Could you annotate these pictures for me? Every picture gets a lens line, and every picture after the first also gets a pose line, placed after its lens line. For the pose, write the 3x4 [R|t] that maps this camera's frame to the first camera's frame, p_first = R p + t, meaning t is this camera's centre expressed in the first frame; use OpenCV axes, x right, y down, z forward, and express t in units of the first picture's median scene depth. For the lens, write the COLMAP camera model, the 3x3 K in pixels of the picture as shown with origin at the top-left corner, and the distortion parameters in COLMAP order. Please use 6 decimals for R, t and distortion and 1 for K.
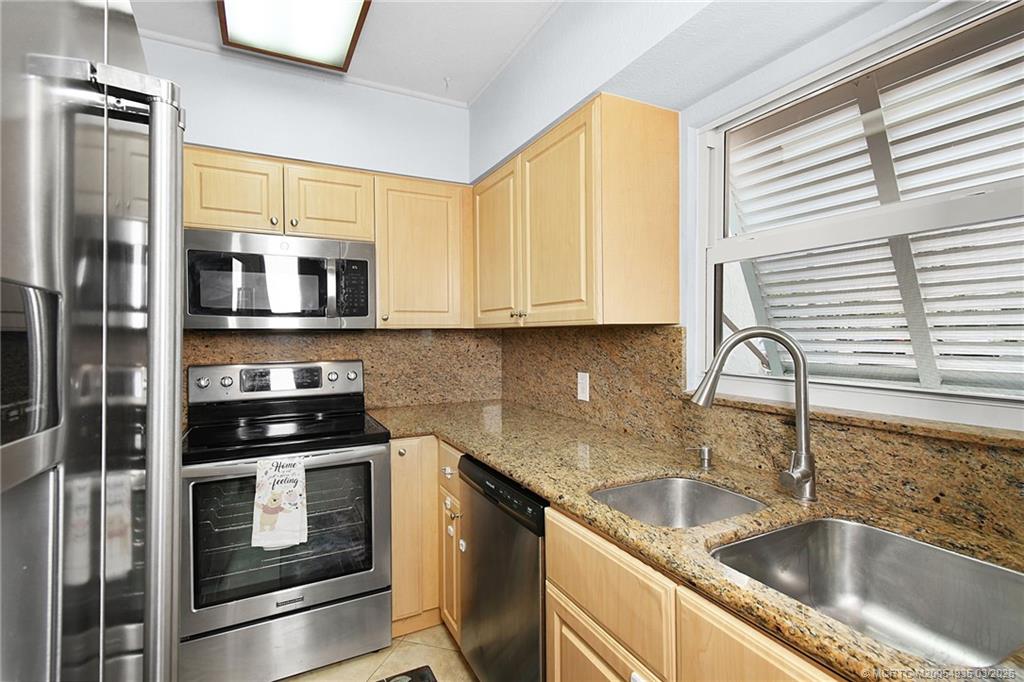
lens RADIAL K [[484.3, 0, 512.3], [0, 484.3, 333.9], [0, 0, 1]] dist [0.013348, -0.000154]
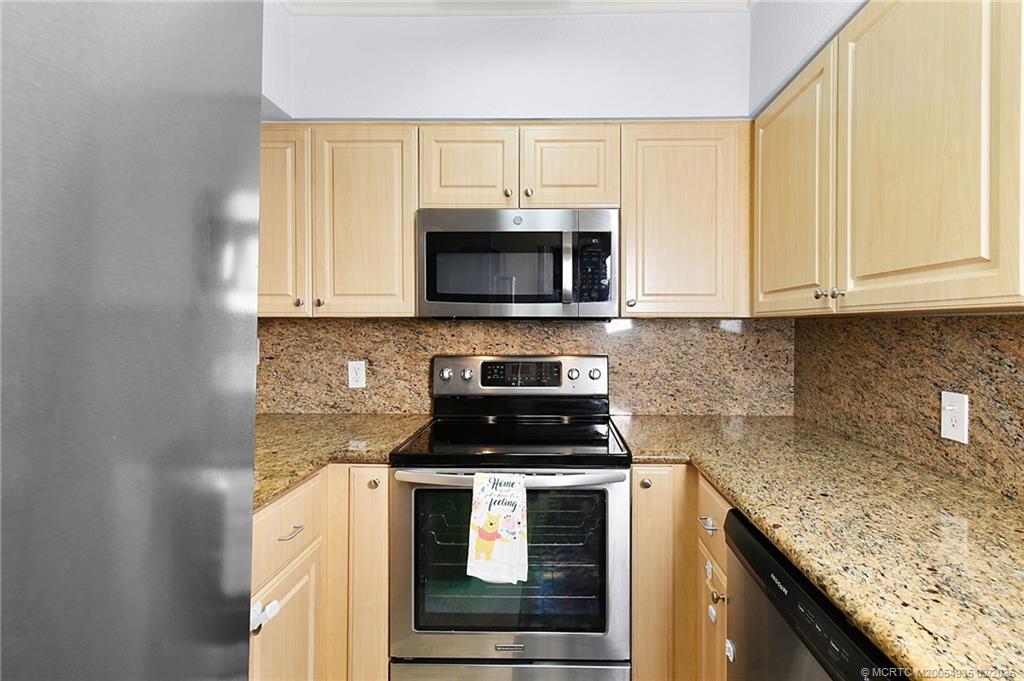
lens RADIAL K [[491.4, 0, 556.9], [0, 491.4, 329.9], [0, 0, 1]] dist [0.002616, 0.000141]
pose [[0.895726, 0.012324, -0.444436, -0.018760], [-0.008529, 0.999908, 0.010537, 0.002633], [0.444525, -0.005648, 0.895749, 0.258520]]
